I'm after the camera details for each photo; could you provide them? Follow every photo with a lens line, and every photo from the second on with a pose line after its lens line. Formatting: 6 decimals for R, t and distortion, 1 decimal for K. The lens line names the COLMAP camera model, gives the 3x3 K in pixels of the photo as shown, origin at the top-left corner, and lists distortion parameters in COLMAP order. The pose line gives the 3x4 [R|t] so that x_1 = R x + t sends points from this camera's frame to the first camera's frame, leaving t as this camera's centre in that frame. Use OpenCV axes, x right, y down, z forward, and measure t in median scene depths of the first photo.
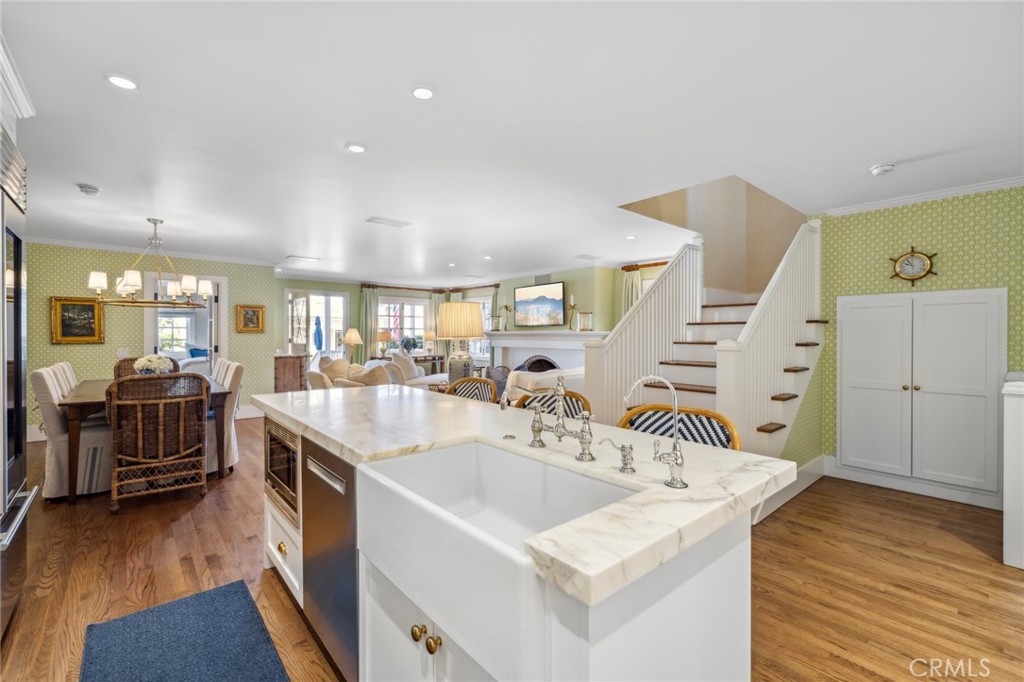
lens RADIAL K [[438.1, 0, 512.0], [0, 438.1, 337.6], [0, 0, 1]] dist [0.000995, 0.000055]
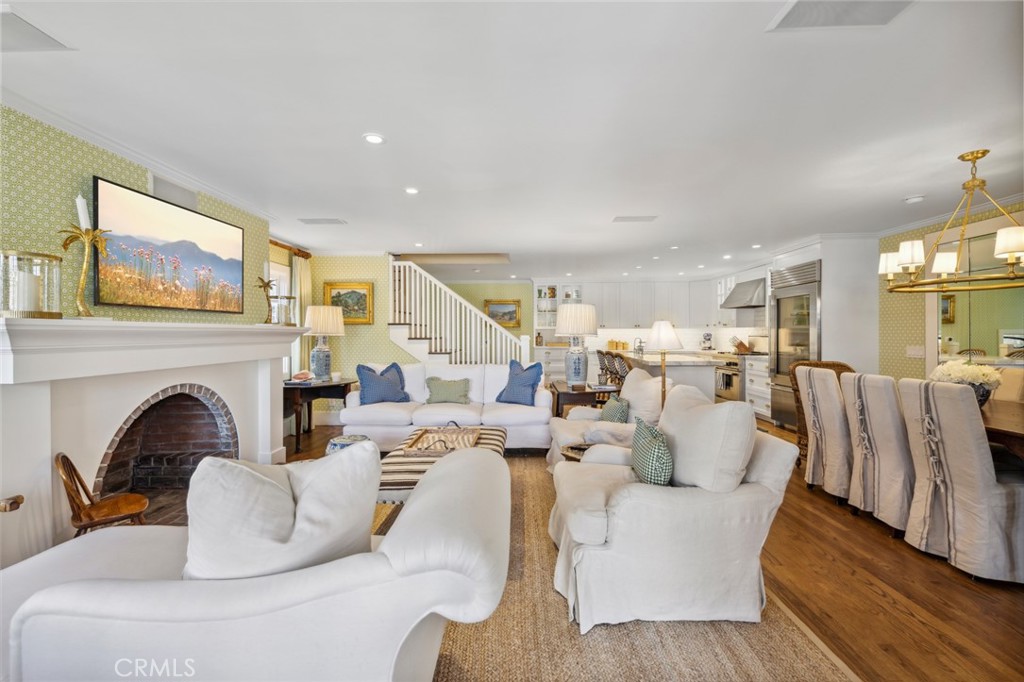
lens RADIAL K [[438.1, 0, 510.7], [0, 438.1, 336.7], [0, 0, 1]] dist [0.000995, 0.000055]
pose [[-0.739409, -0.000155, 0.673256, -0.365366], [0.014386, 0.999768, 0.016029, -0.003855], [-0.673102, 0.021537, -0.739236, 0.934364]]
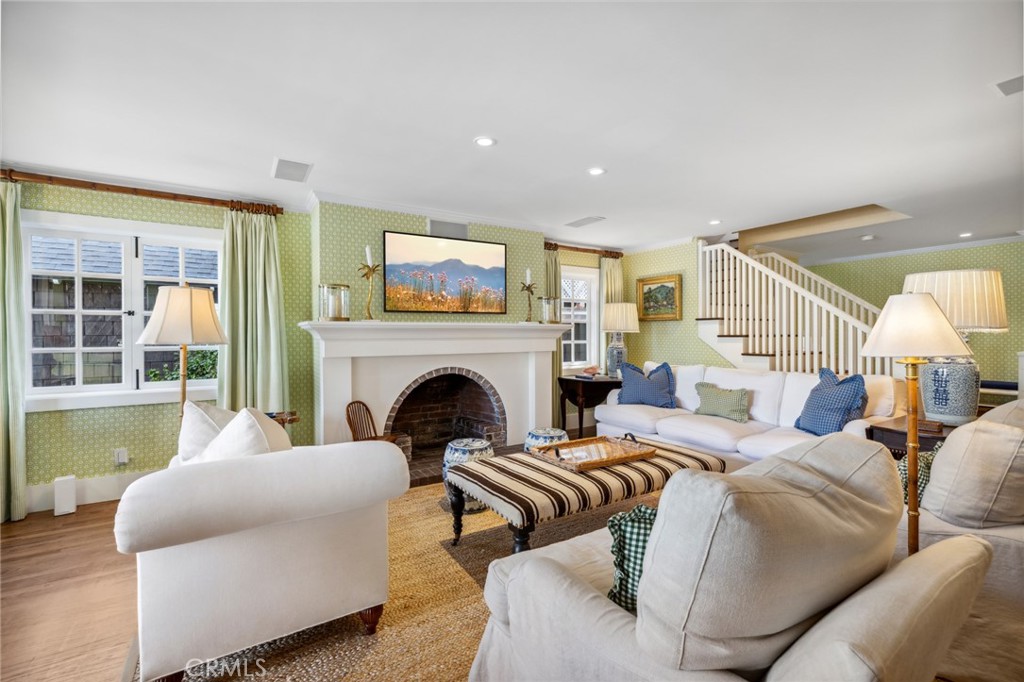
lens RADIAL K [[438.1, 0, 500.6], [0, 438.1, 334.3], [0, 0, 1]] dist [0.000995, 0.000055]
pose [[0.162535, 0.002358, 0.986700, -0.398040], [0.017756, 0.999828, -0.005315, 0.003460], [-0.986543, 0.018383, 0.162465, 0.725052]]
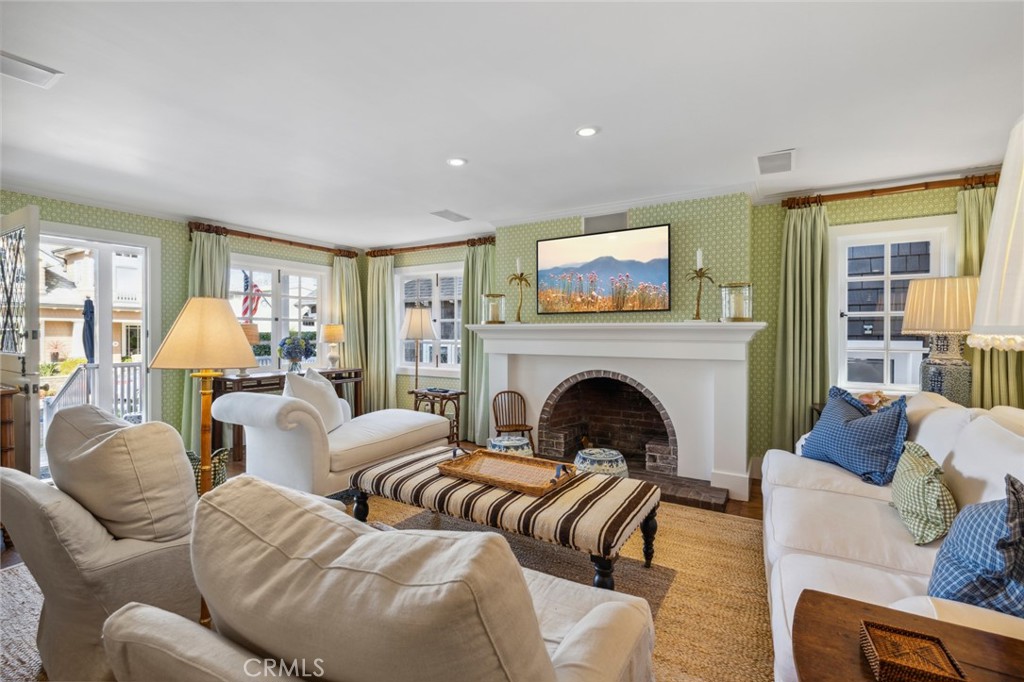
lens RADIAL K [[463.2, 0, 507.1], [0, 463.2, 338.1], [0, 0, 1]] dist [-0.004053, -0.000375]
pose [[0.953254, 0.000604, 0.302168, -0.175686], [-0.000362, 1.000000, -0.000859, 0.003044], [-0.302168, 0.000710, 0.953254, 0.439772]]
